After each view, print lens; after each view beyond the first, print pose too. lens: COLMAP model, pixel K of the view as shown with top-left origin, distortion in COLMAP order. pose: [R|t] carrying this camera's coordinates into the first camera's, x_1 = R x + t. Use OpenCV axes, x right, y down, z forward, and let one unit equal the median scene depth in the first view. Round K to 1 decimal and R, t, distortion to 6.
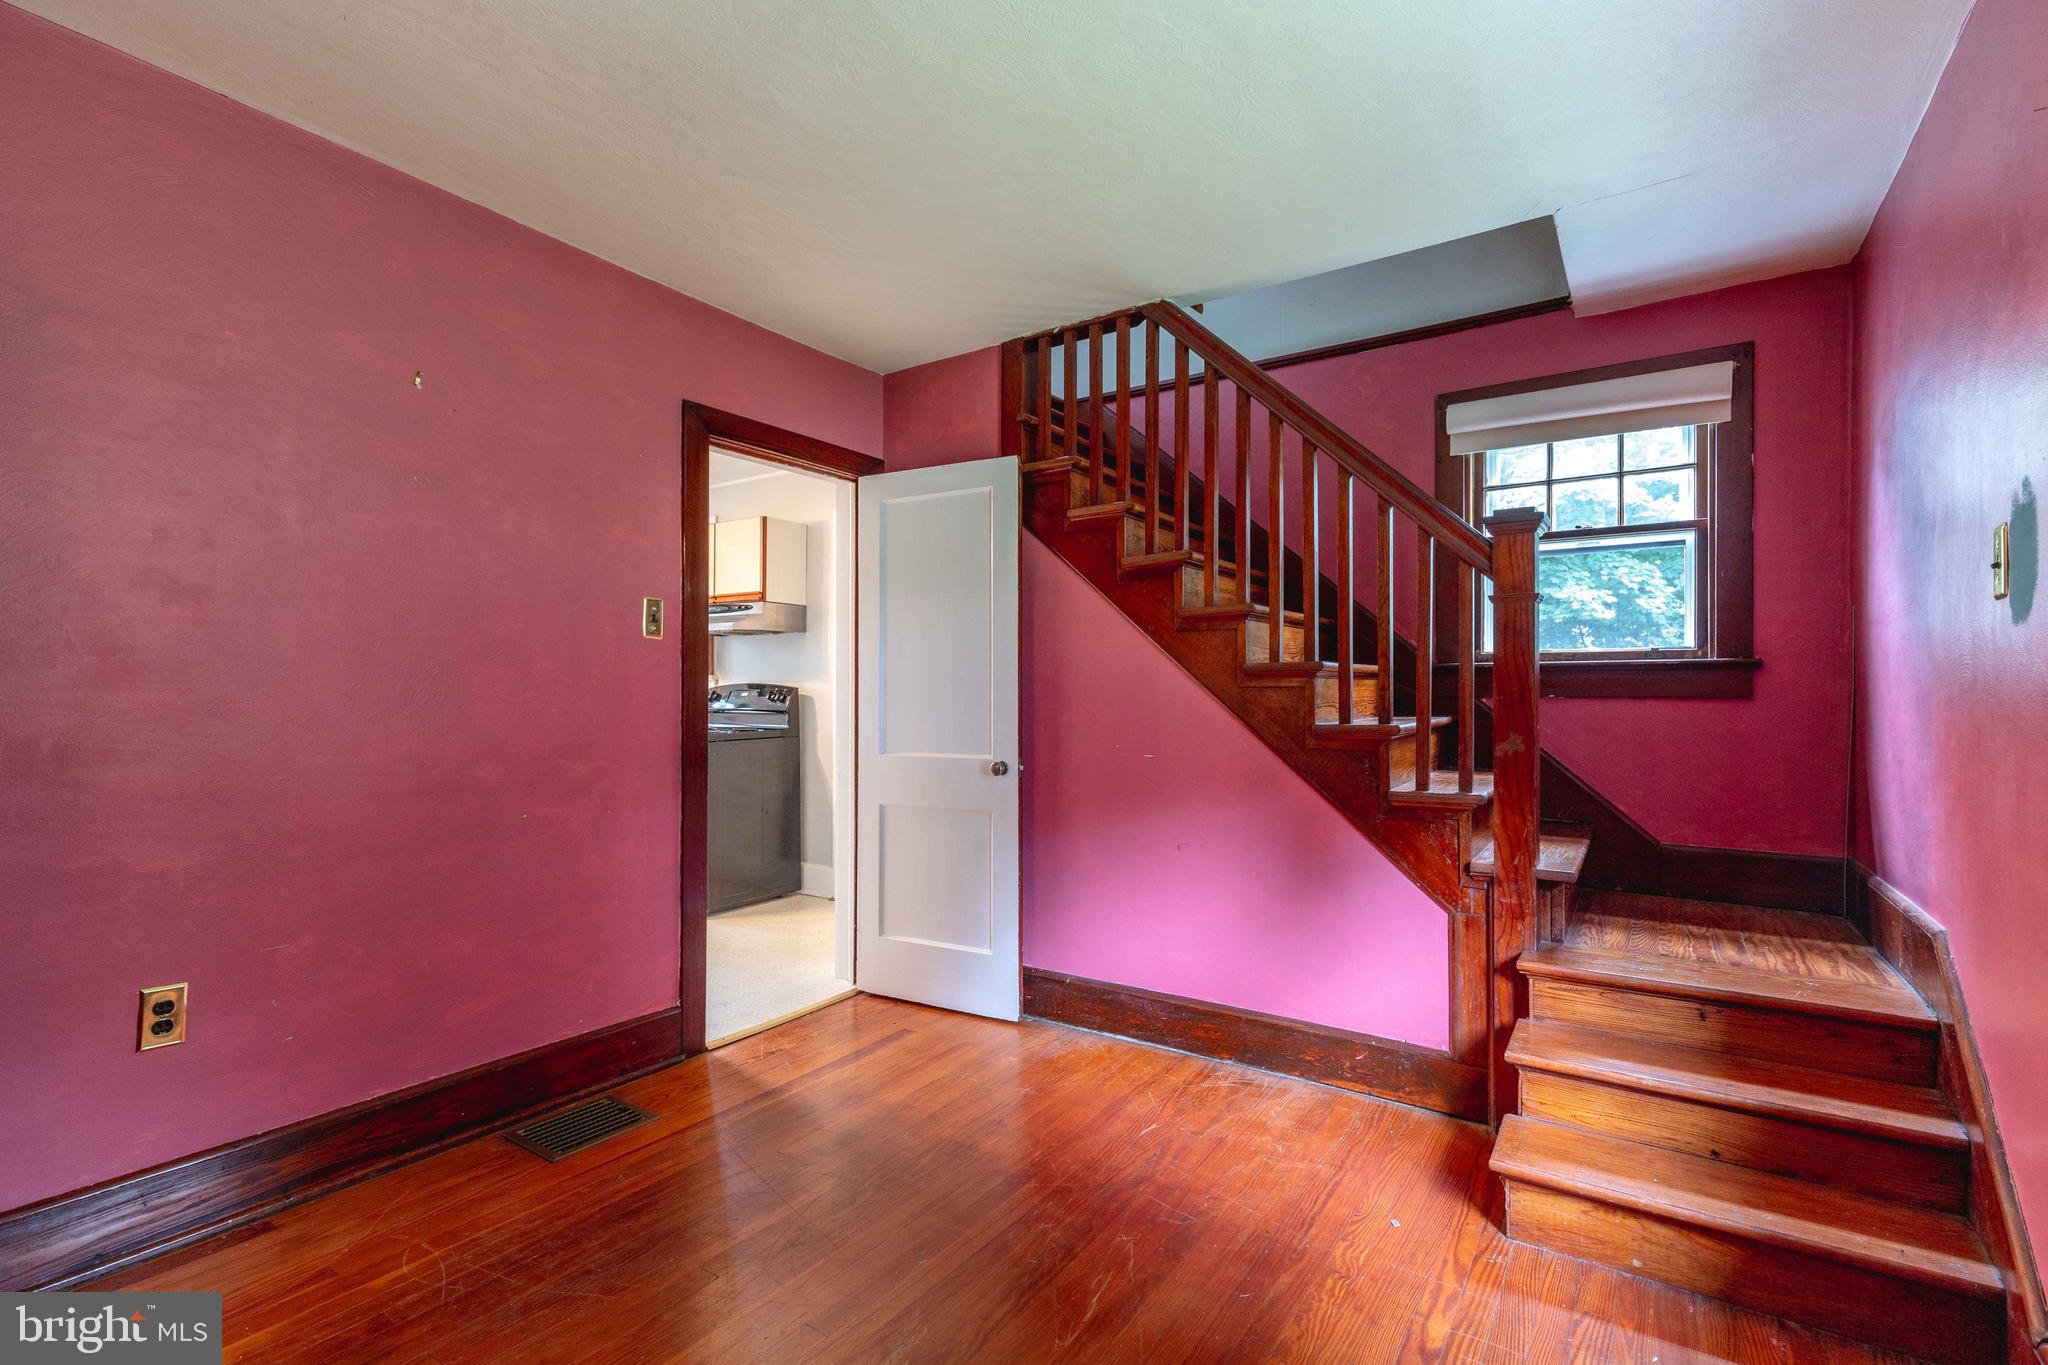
lens RADIAL K [[927.7, 0, 1033.0], [0, 927.7, 686.6], [0, 0, 1]] dist [0.010555, -0.000405]
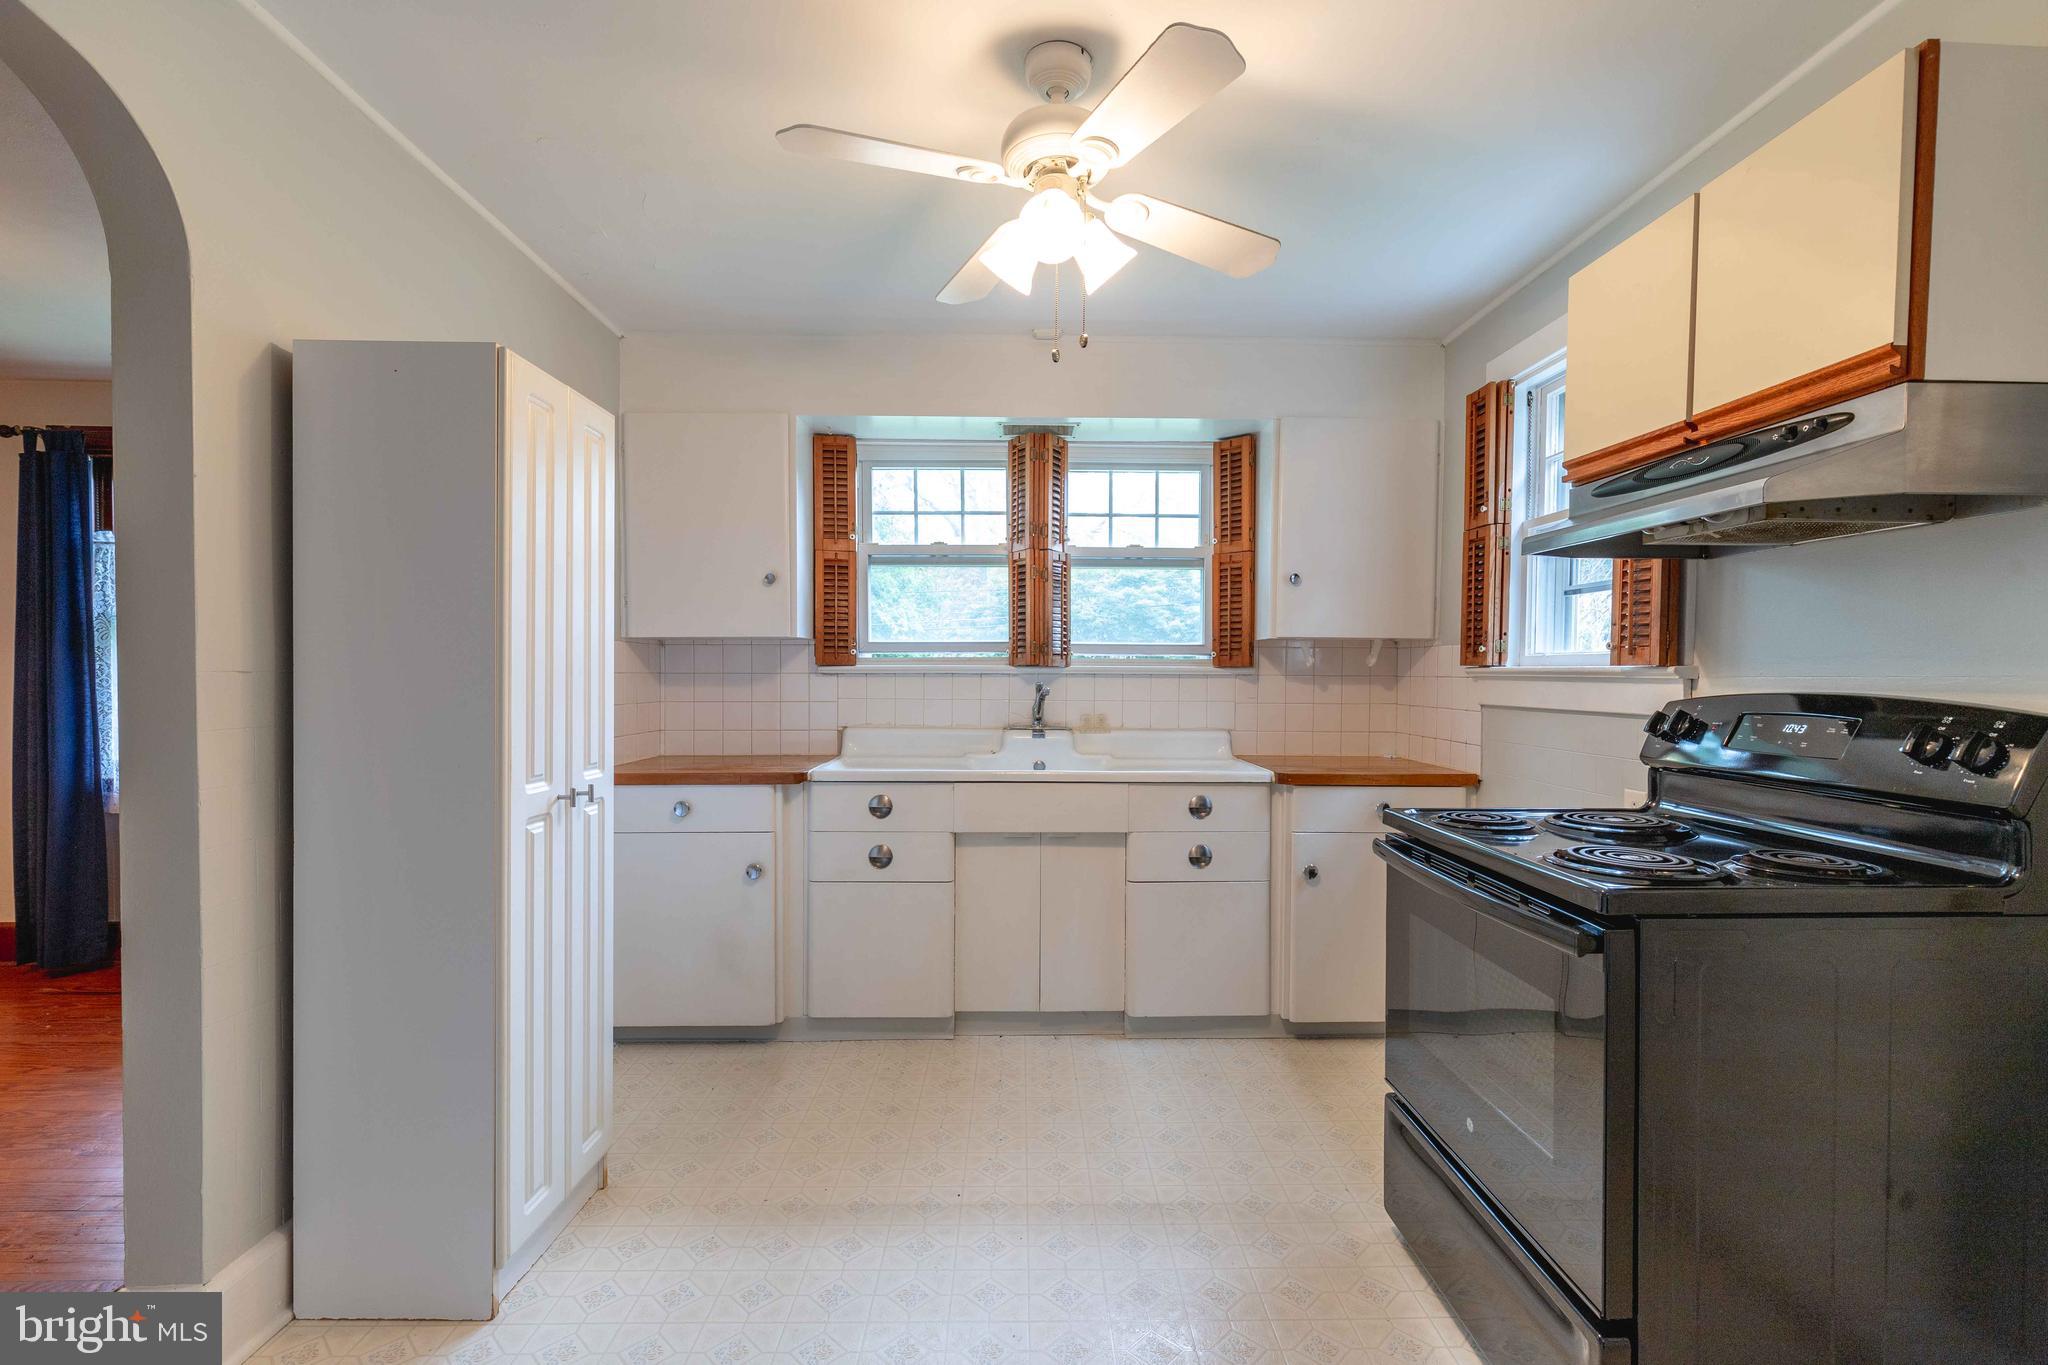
lens RADIAL K [[927.7, 0, 1033.0], [0, 927.7, 686.6], [0, 0, 1]] dist [0.010555, -0.000405]
pose [[0.588761, 0.019385, -0.808075, -0.353438], [-0.005076, 0.999781, 0.020285, -0.018066], [0.808292, -0.007842, 0.588730, 1.035062]]
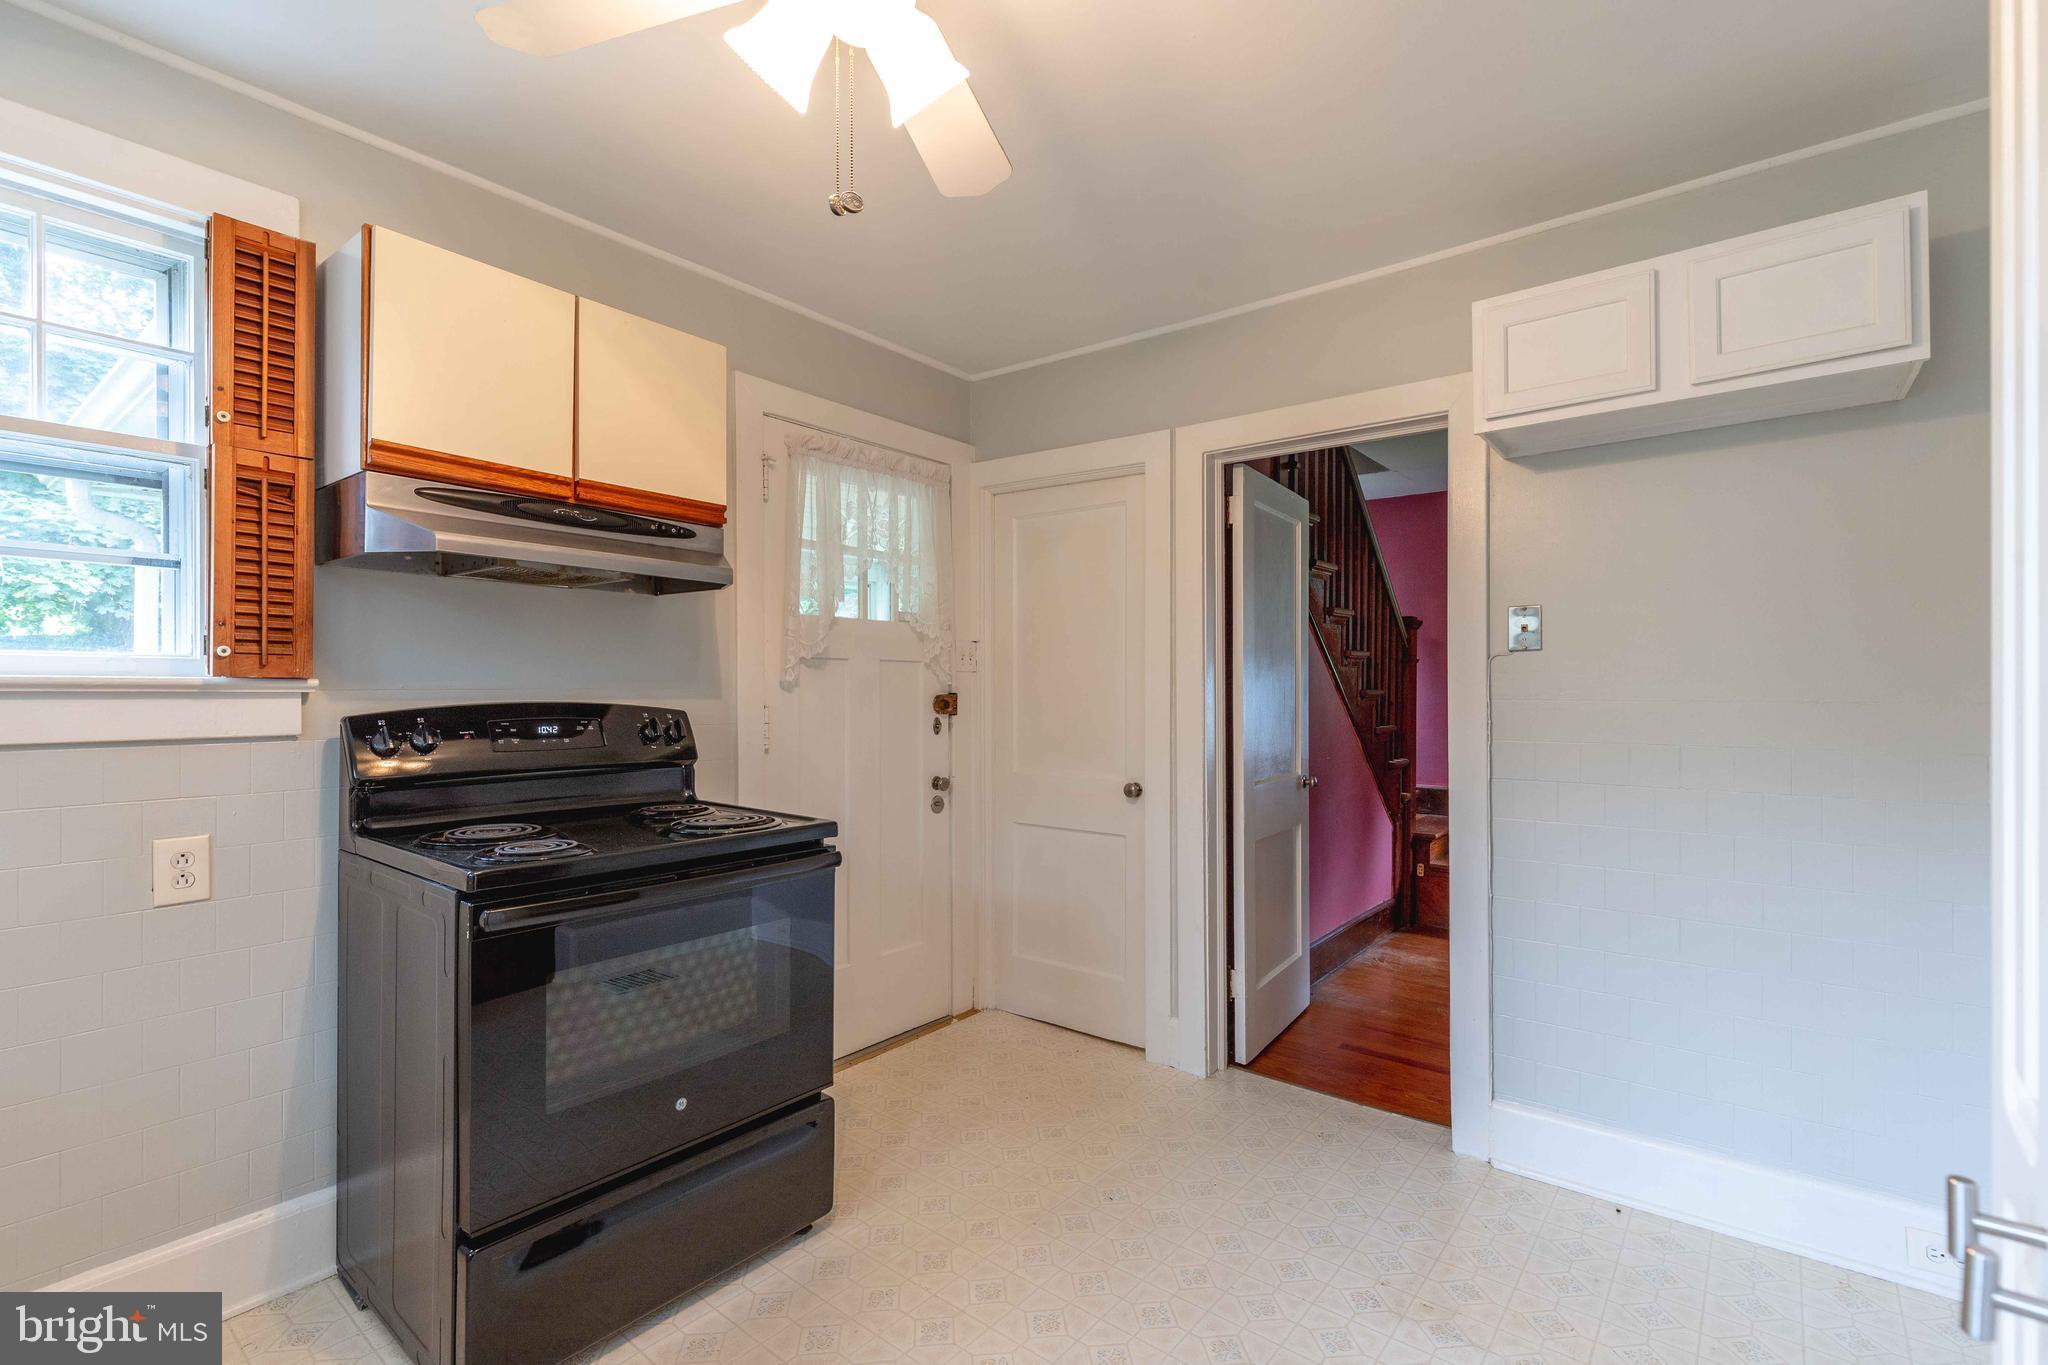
lens RADIAL K [[923.9, 0, 1038.6], [0, 923.9, 689.9], [0, 0, 1]] dist [0.011304, -0.000937]
pose [[0.062550, 0.006331, 0.998022, -1.195302], [-0.005853, 0.999965, -0.005977, -0.013172], [-0.998025, -0.005468, 0.062585, 1.290943]]
